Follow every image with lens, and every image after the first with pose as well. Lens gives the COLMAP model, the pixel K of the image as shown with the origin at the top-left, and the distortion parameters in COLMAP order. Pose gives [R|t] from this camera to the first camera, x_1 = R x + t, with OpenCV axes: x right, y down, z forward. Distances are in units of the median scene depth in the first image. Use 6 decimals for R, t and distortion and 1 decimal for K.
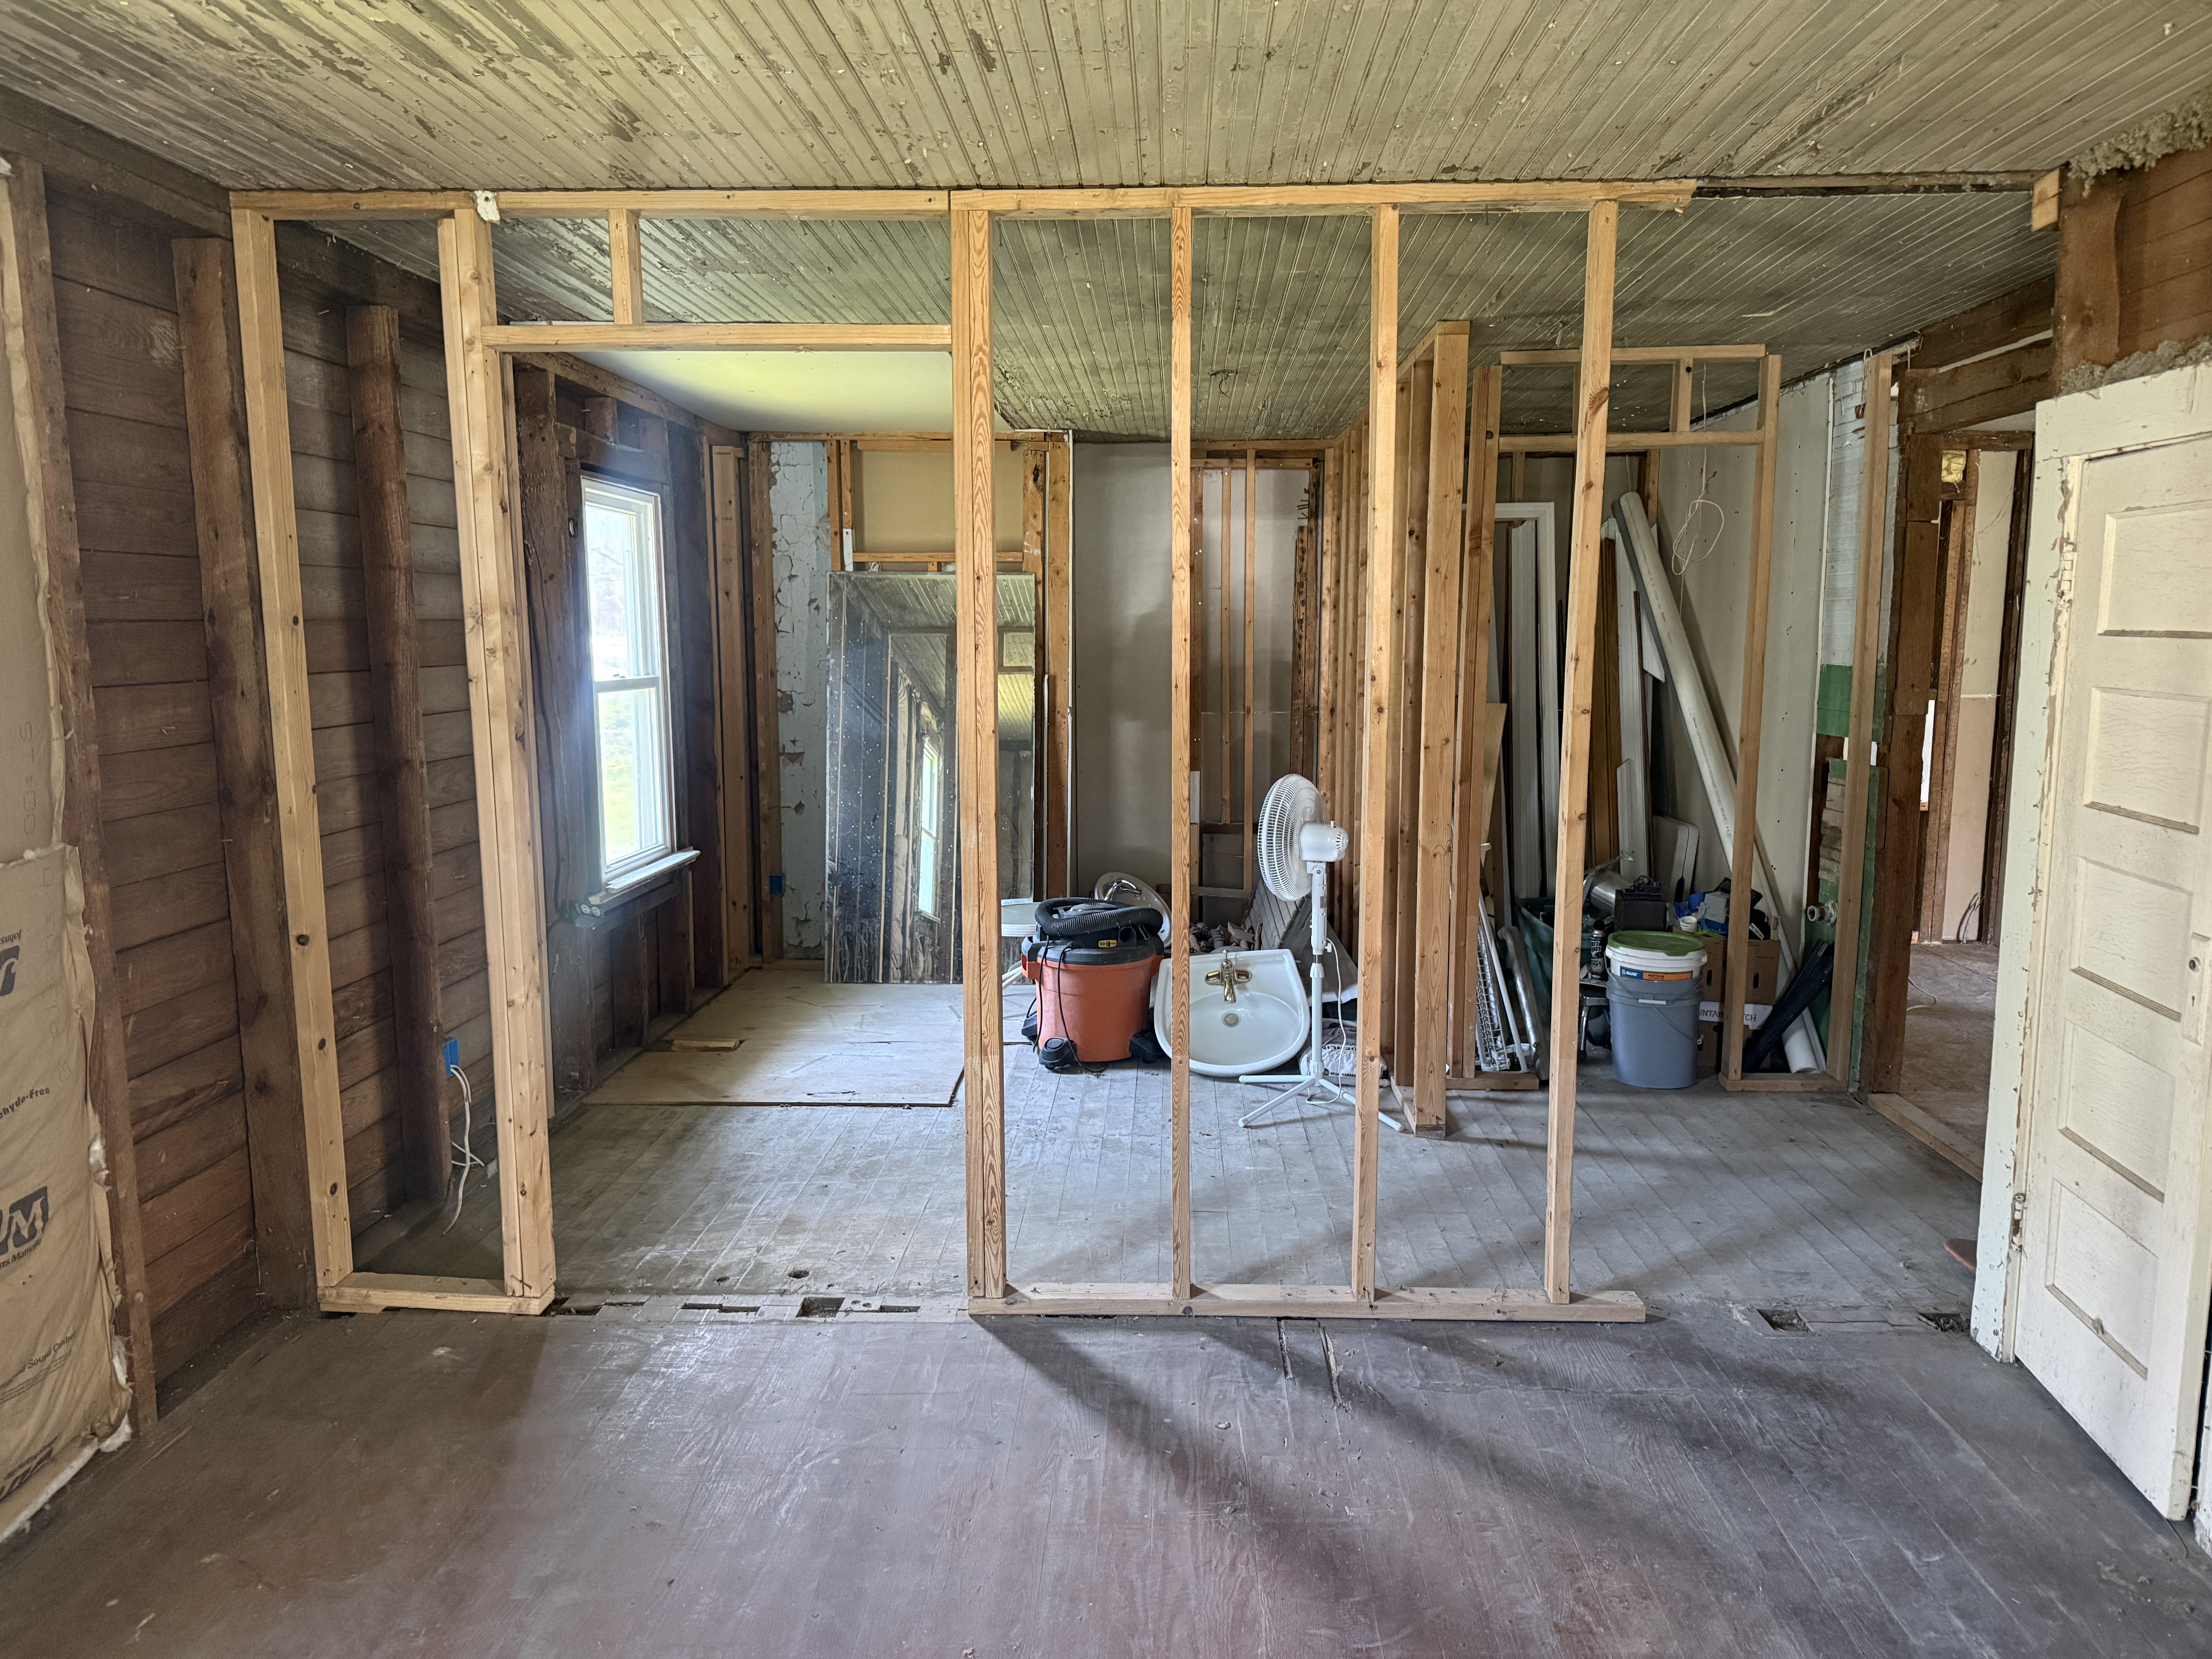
lens RADIAL K [[1555.2, 0, 1113.9], [0, 1555.2, 831.1], [0, 0, 1]] dist [0.004180, -0.008968]
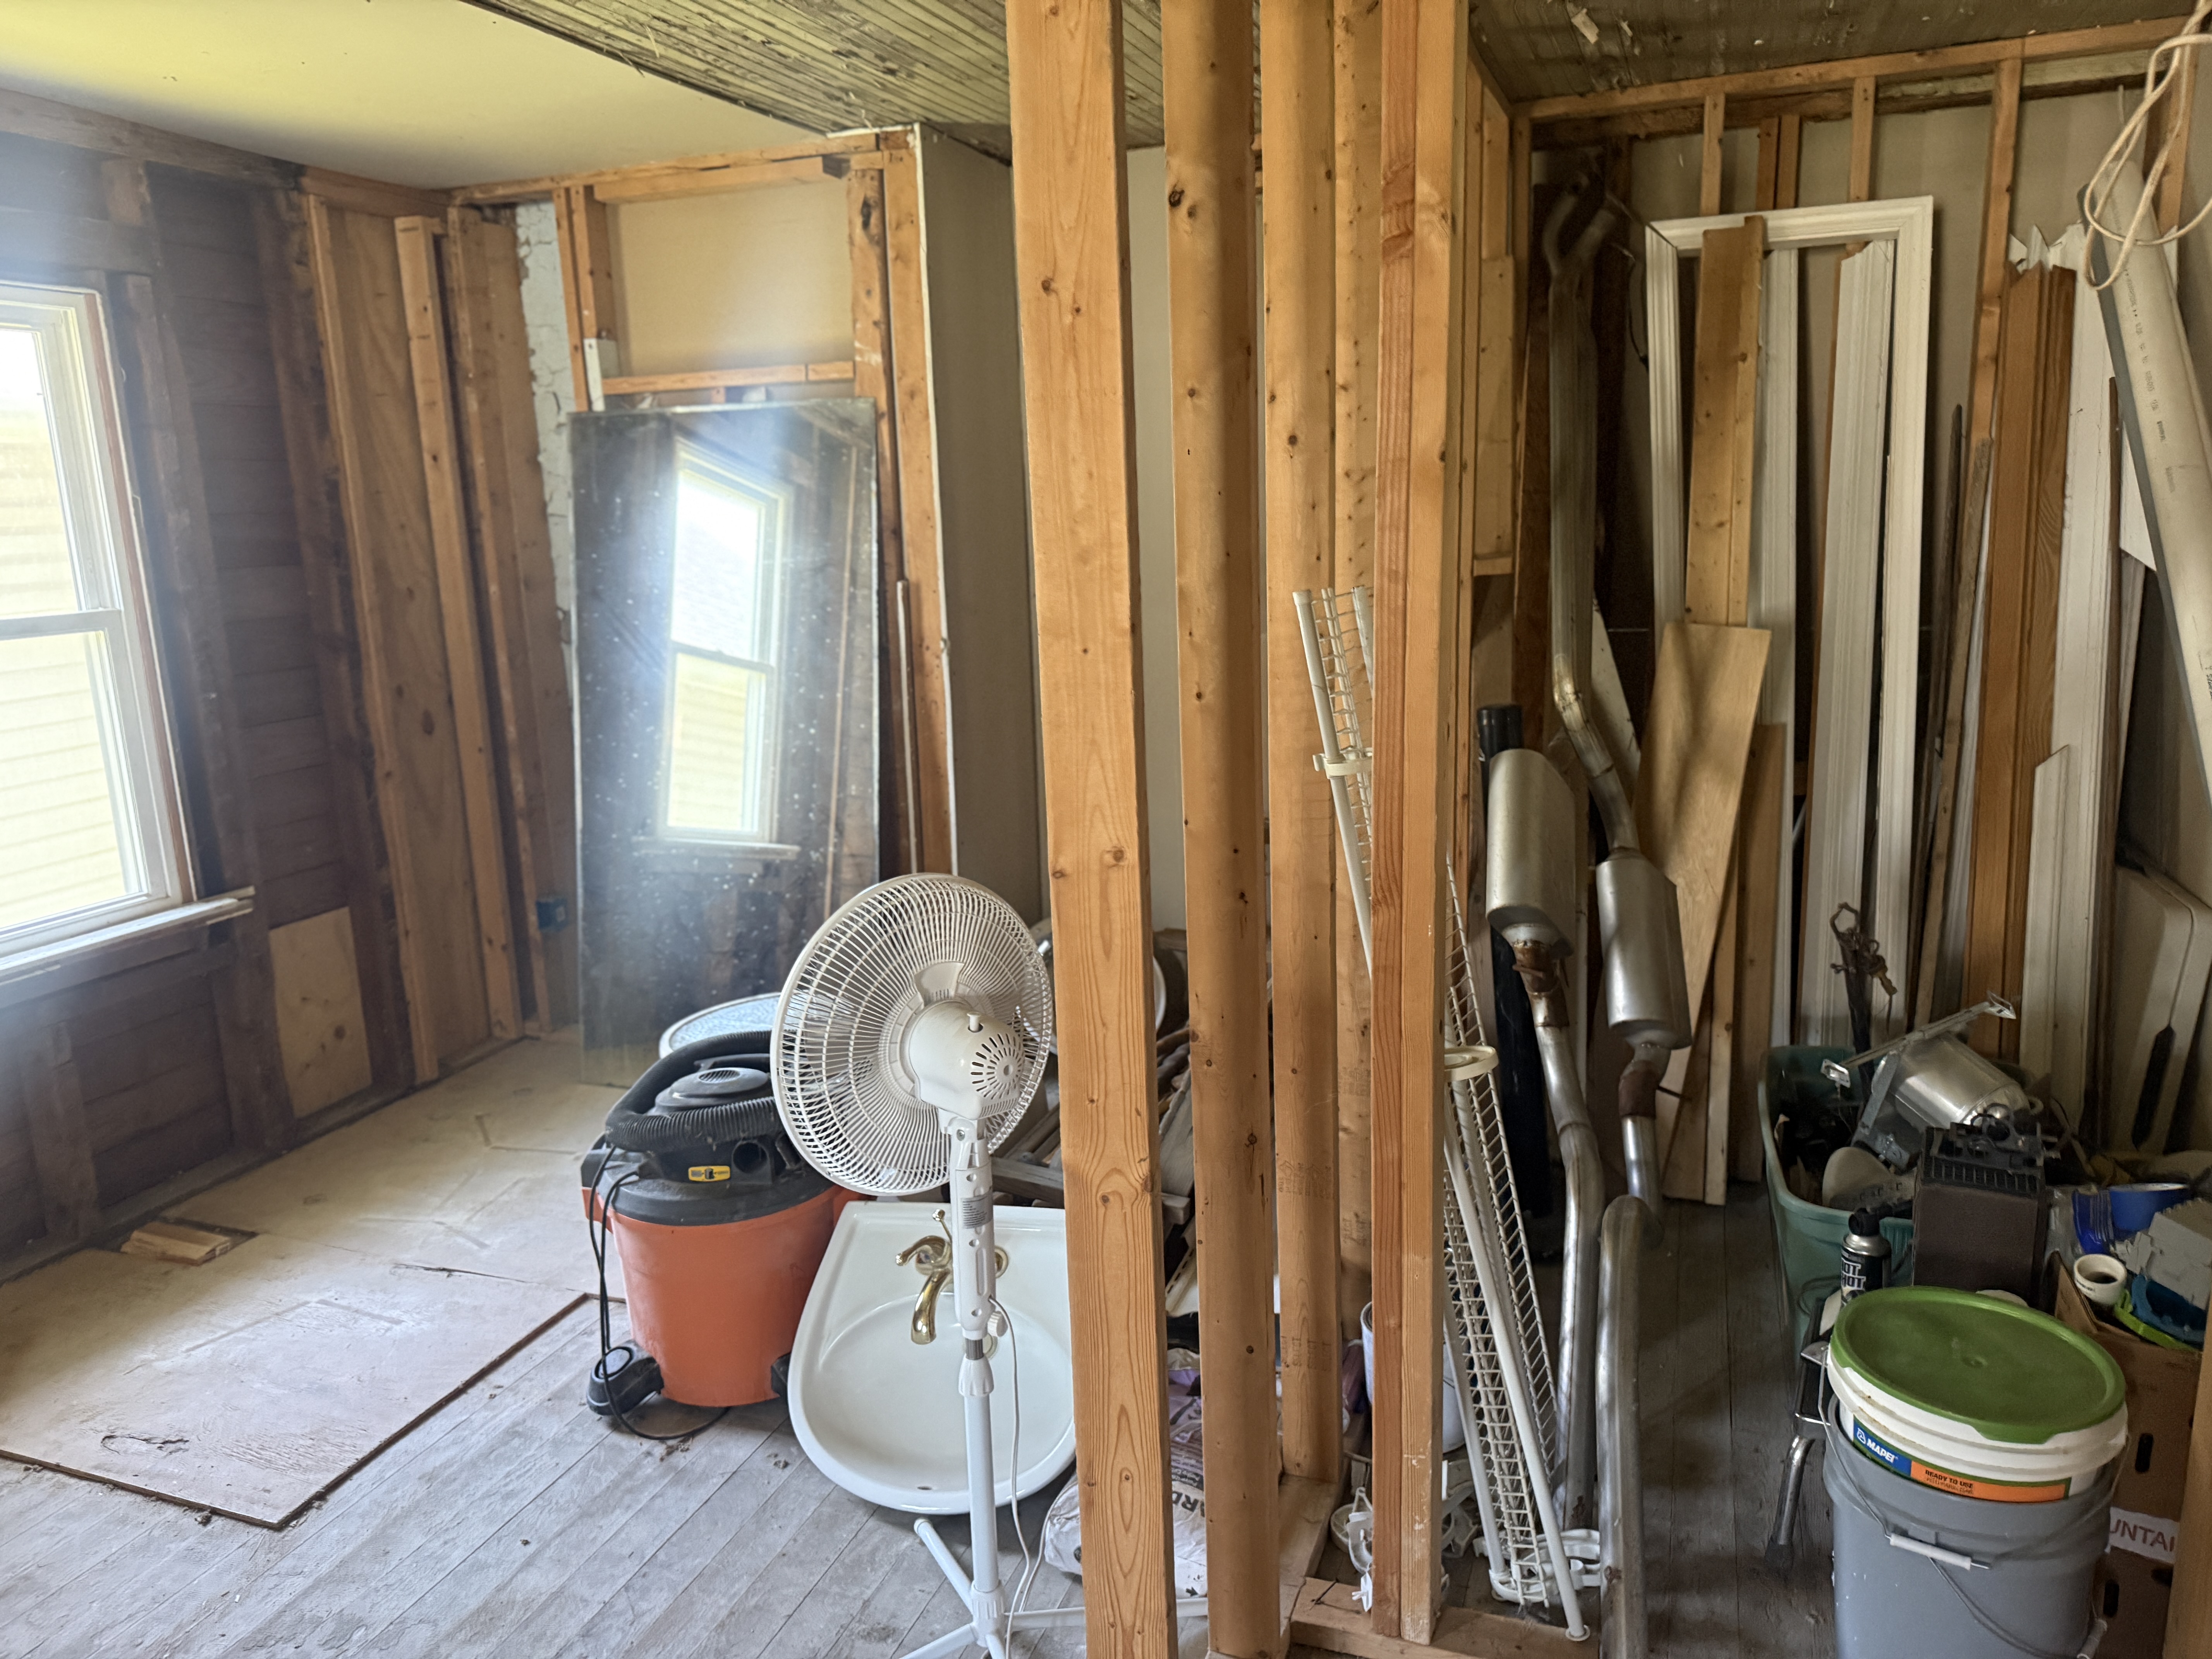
lens RADIAL K [[1563.8, 0, 1104.6], [0, 1563.8, 821.8], [0, 0, 1]] dist [0.000316, -0.057851]
pose [[0.947756, 0.033471, -0.317235, 0.214604], [-0.006842, 0.996384, 0.084685, -0.063212], [0.318923, -0.078090, 0.944558, 0.491294]]
